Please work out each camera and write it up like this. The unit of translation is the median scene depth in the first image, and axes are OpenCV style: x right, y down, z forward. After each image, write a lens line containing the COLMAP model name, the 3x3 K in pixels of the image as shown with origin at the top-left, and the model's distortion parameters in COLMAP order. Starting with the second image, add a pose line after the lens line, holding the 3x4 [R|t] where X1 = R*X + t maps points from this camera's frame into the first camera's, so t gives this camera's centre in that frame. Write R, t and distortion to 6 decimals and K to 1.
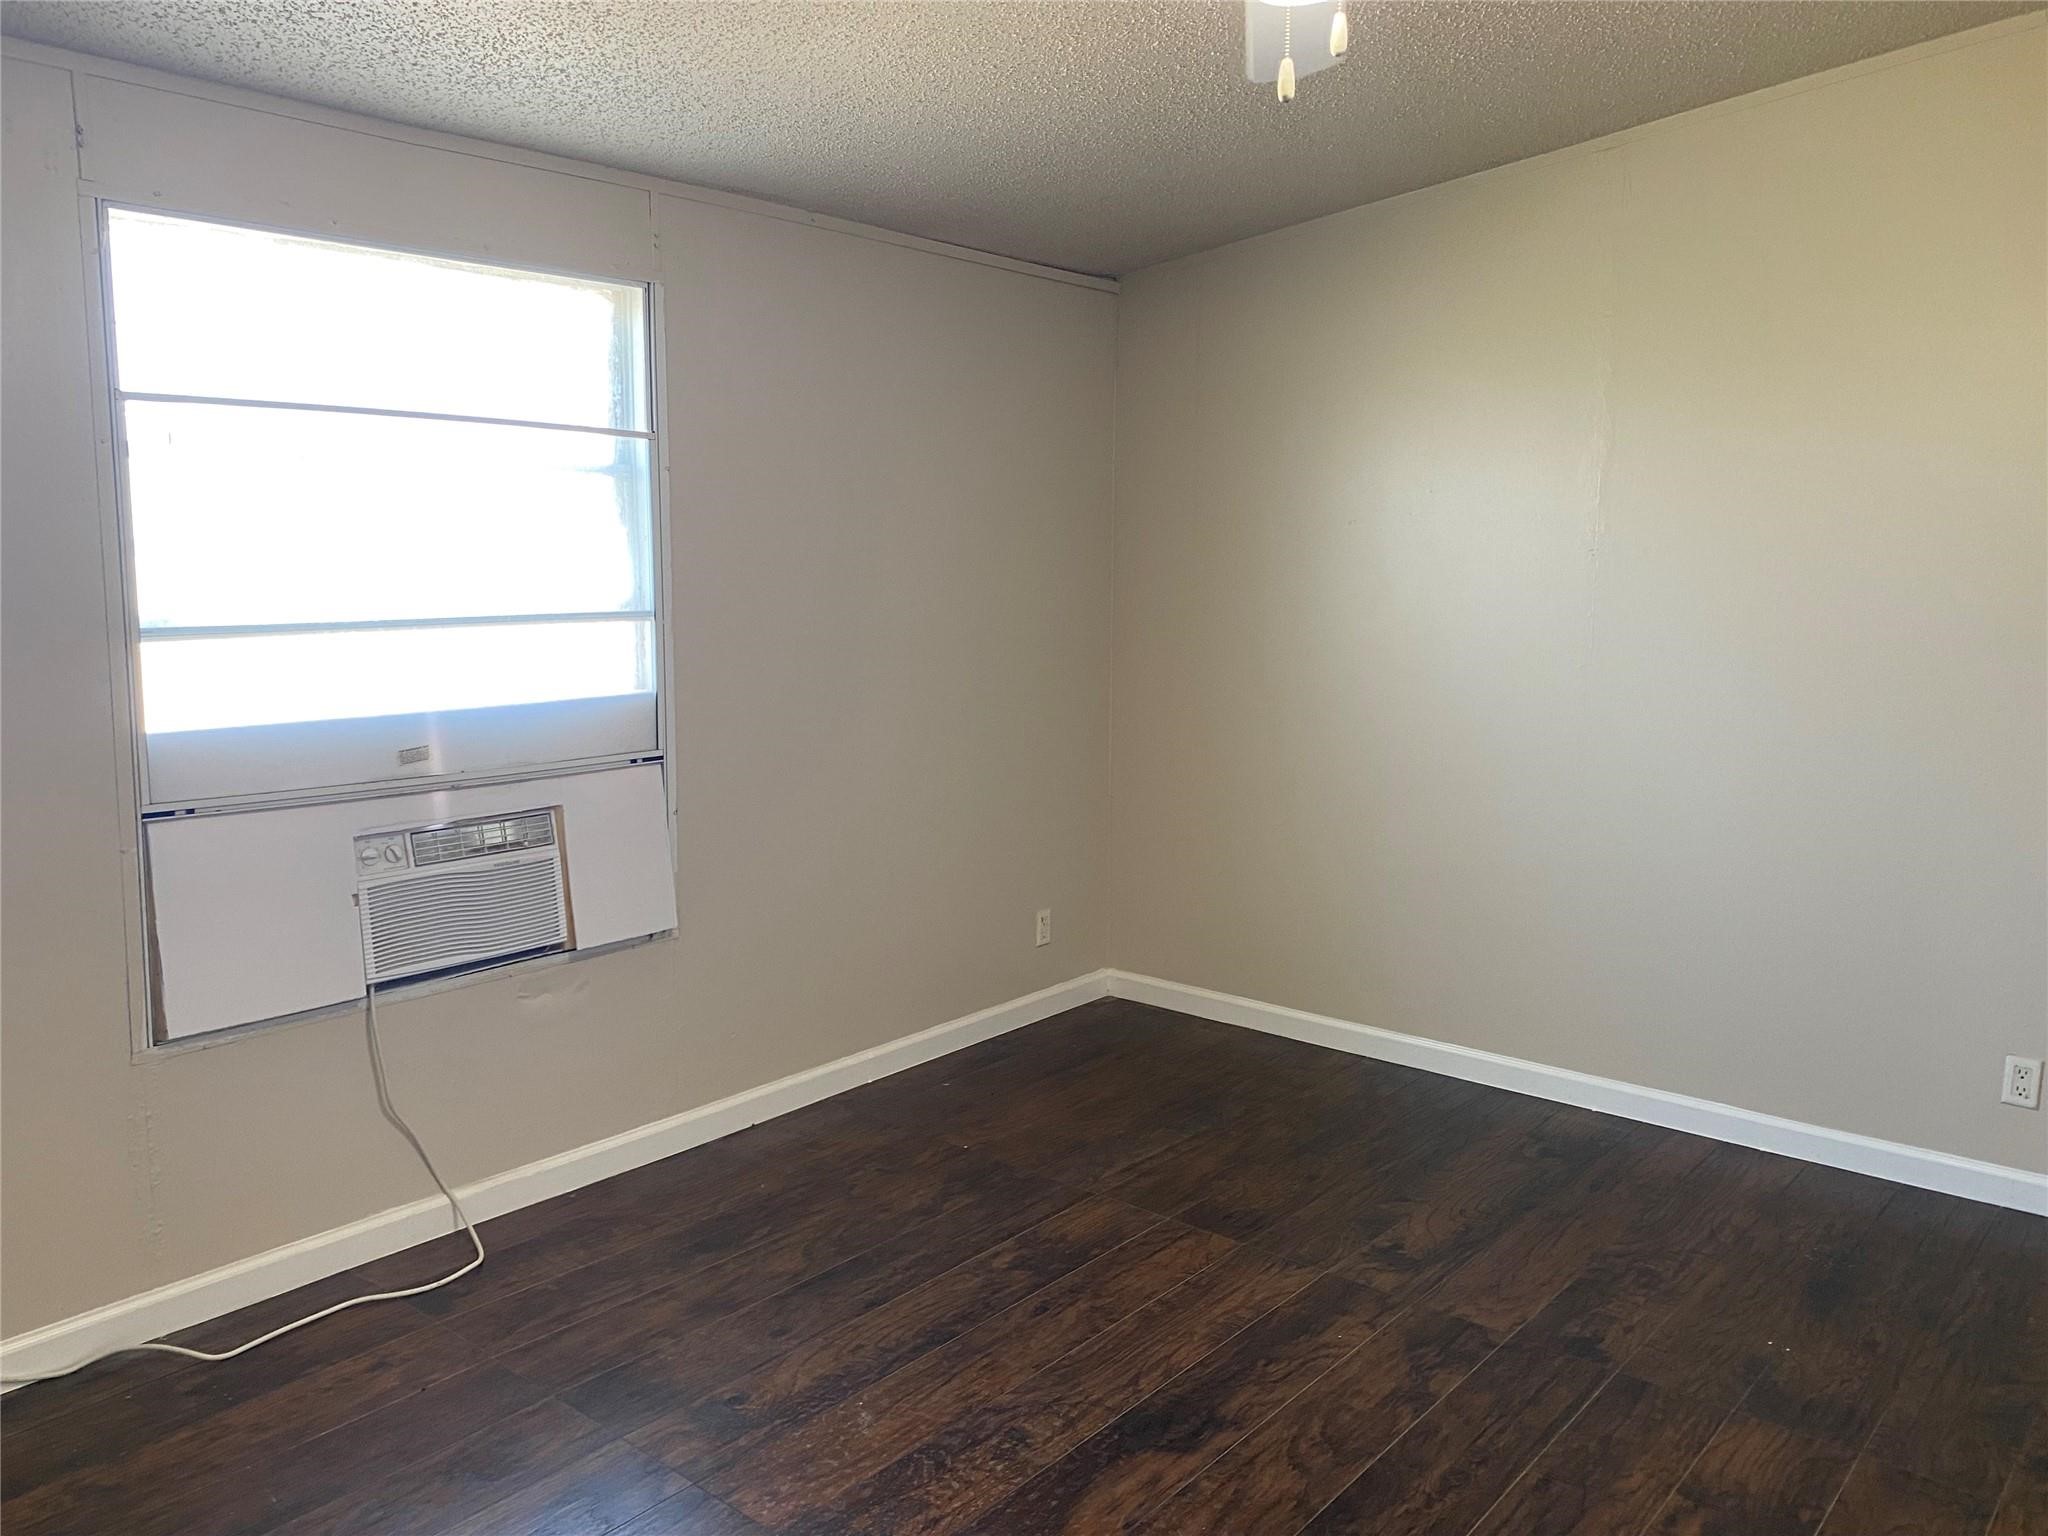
lens RADIAL K [[1550.2, 0, 1017.2], [0, 1550.2, 756.7], [0, 0, 1]] dist [0.021984, -0.023921]
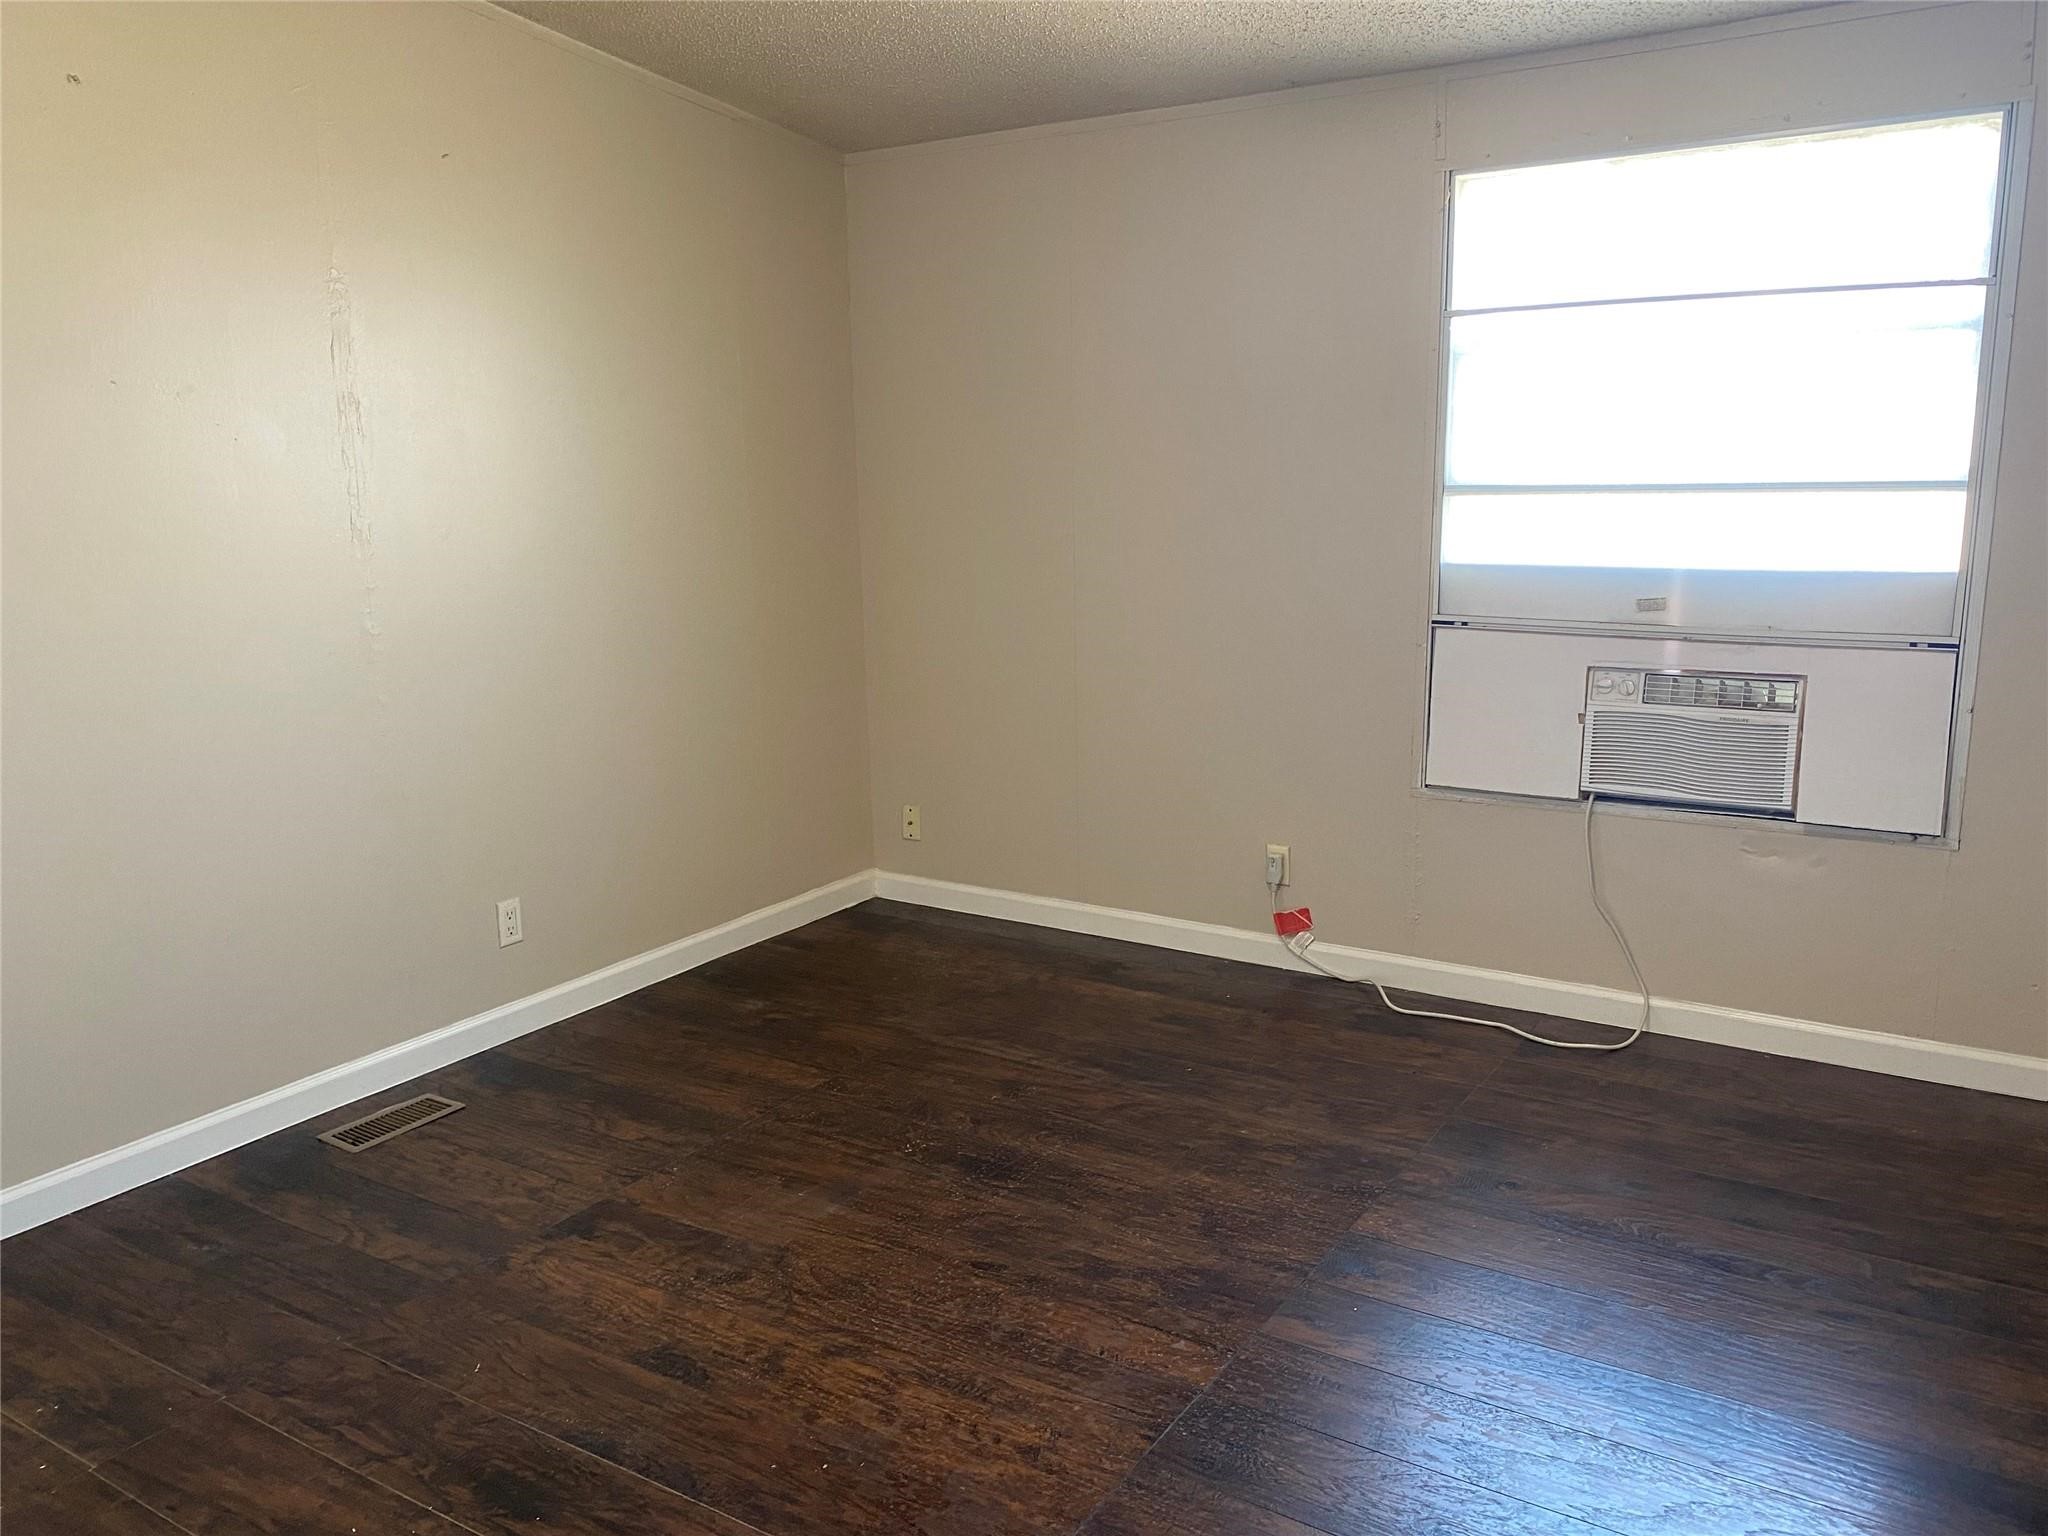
lens RADIAL K [[1550.2, 0, 1016.0], [0, 1550.2, 775.4], [0, 0, 1]] dist [0.021984, -0.023921]
pose [[0.141324, 0.198073, -0.969946, 0.670607], [-0.110298, 0.976830, 0.183408, -0.036367], [0.983800, 0.081063, 0.159897, 0.368638]]
